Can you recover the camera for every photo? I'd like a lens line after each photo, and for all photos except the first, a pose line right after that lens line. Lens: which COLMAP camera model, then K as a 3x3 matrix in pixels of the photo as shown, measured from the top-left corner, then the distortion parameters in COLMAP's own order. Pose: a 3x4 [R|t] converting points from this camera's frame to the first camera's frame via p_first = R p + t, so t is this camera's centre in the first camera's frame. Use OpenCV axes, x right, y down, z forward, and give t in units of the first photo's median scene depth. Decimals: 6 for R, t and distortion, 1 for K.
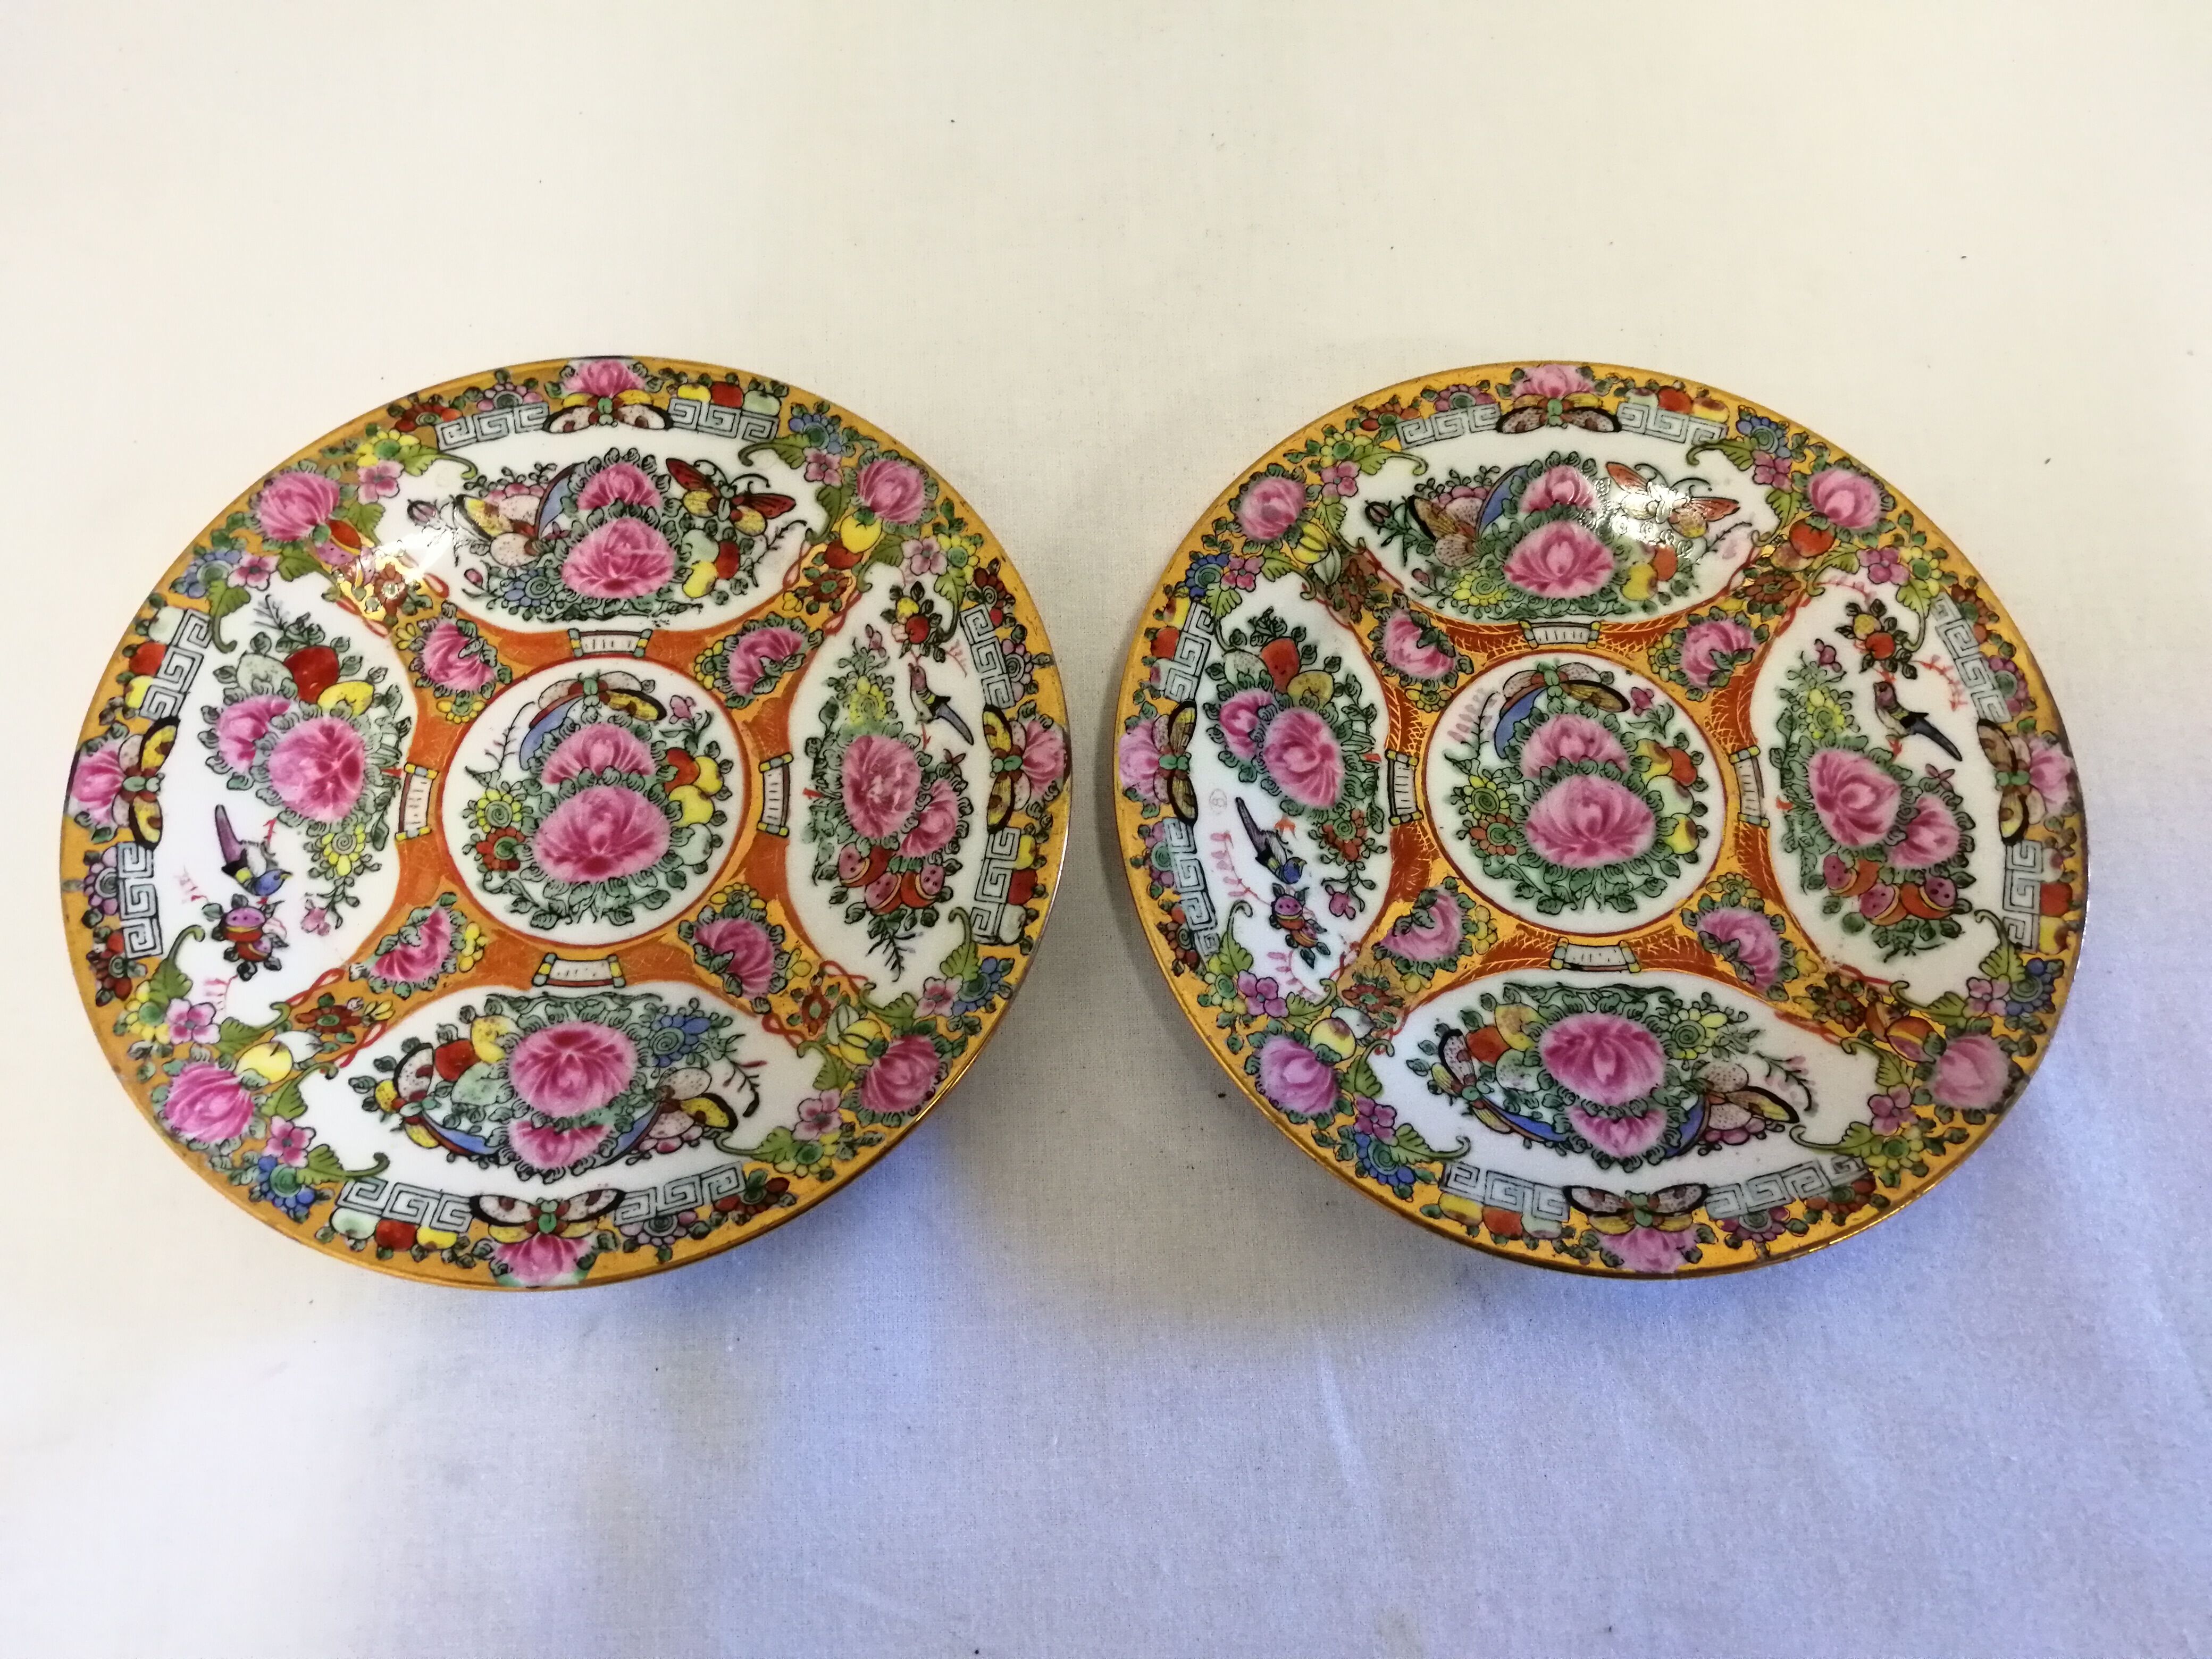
lens RADIAL K [[1570.7, 0, 1102.7], [0, 1570.7, 832.6], [0, 0, 1]] dist [0.002517, -0.000577]
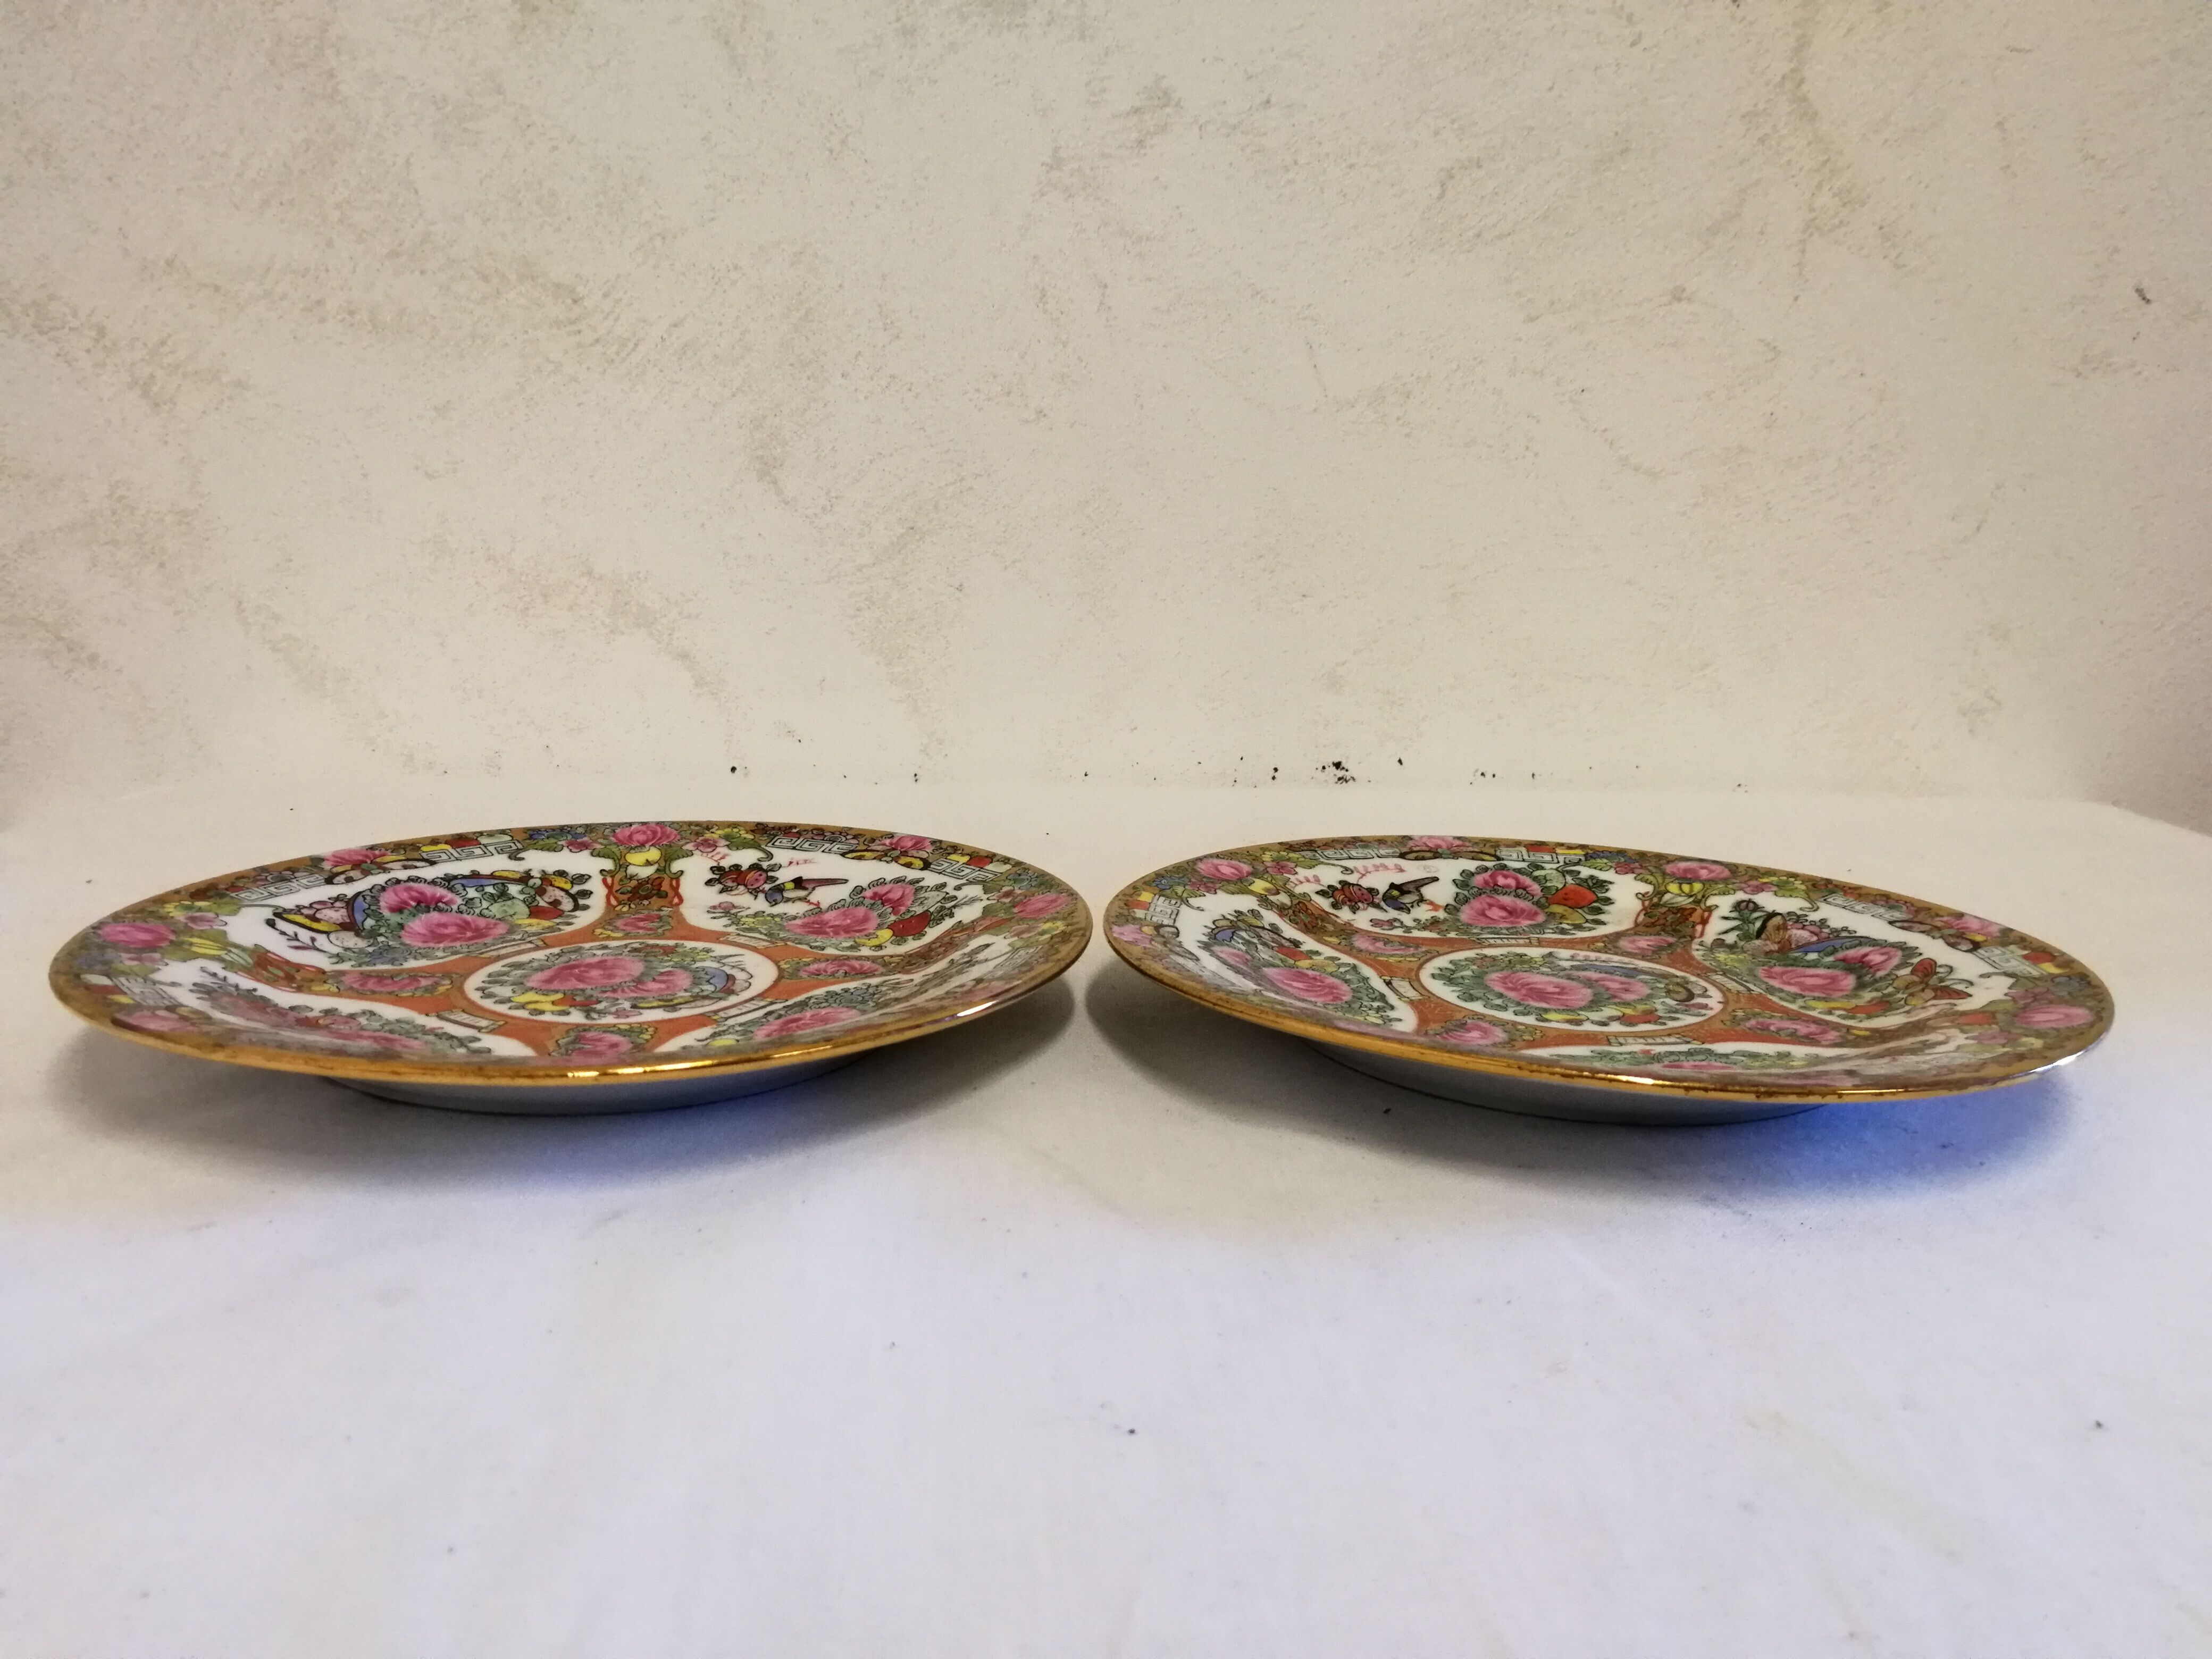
lens RADIAL K [[1570.7, 0, 1110.9], [0, 1570.7, 799.2], [0, 0, 1]] dist [0.002517, -0.000577]
pose [[-0.562215, 0.099148, -0.821026, 0.324312], [-0.794217, 0.211986, 0.569457, -0.884299], [0.230507, 0.972230, -0.040437, 1.016195]]
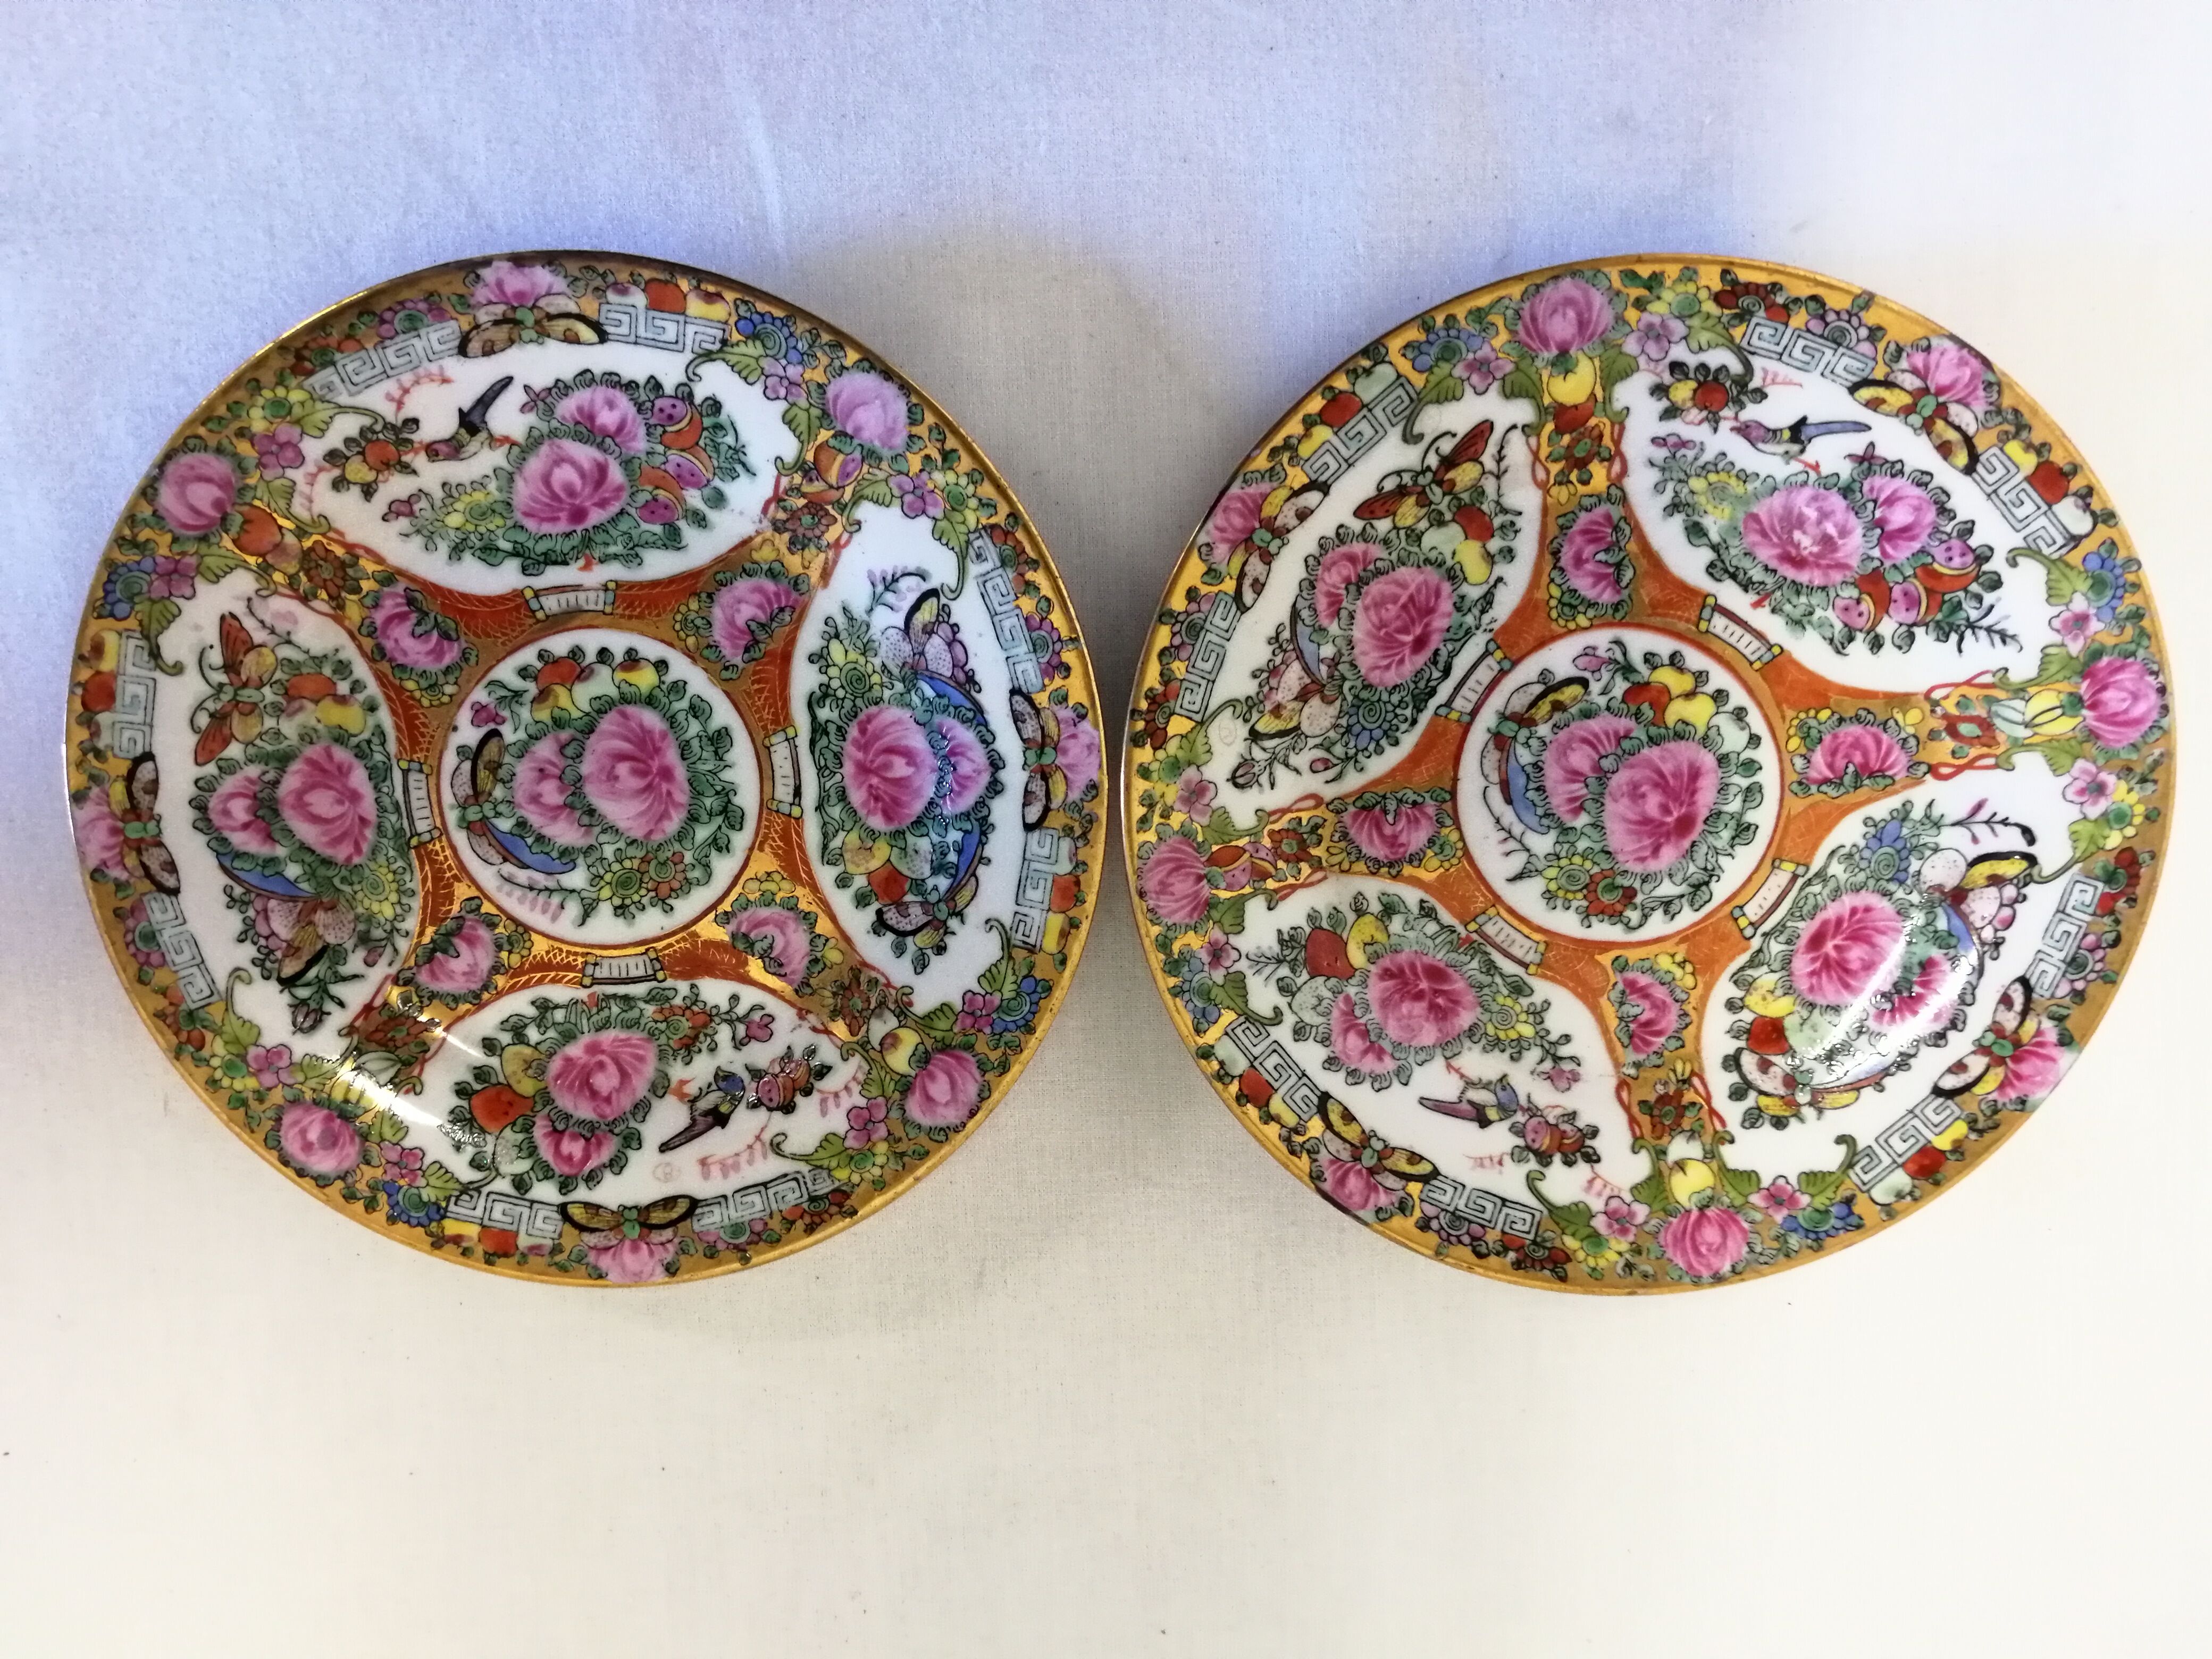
lens RADIAL K [[1570.7, 0, 1100.1], [0, 1570.7, 809.9], [0, 0, 1]] dist [0.002517, -0.000577]
pose [[0.593340, -0.791777, -0.145041, -0.386620], [0.770383, 0.506326, 0.387484, -0.633850], [-0.233363, -0.341647, 0.910395, 0.208044]]
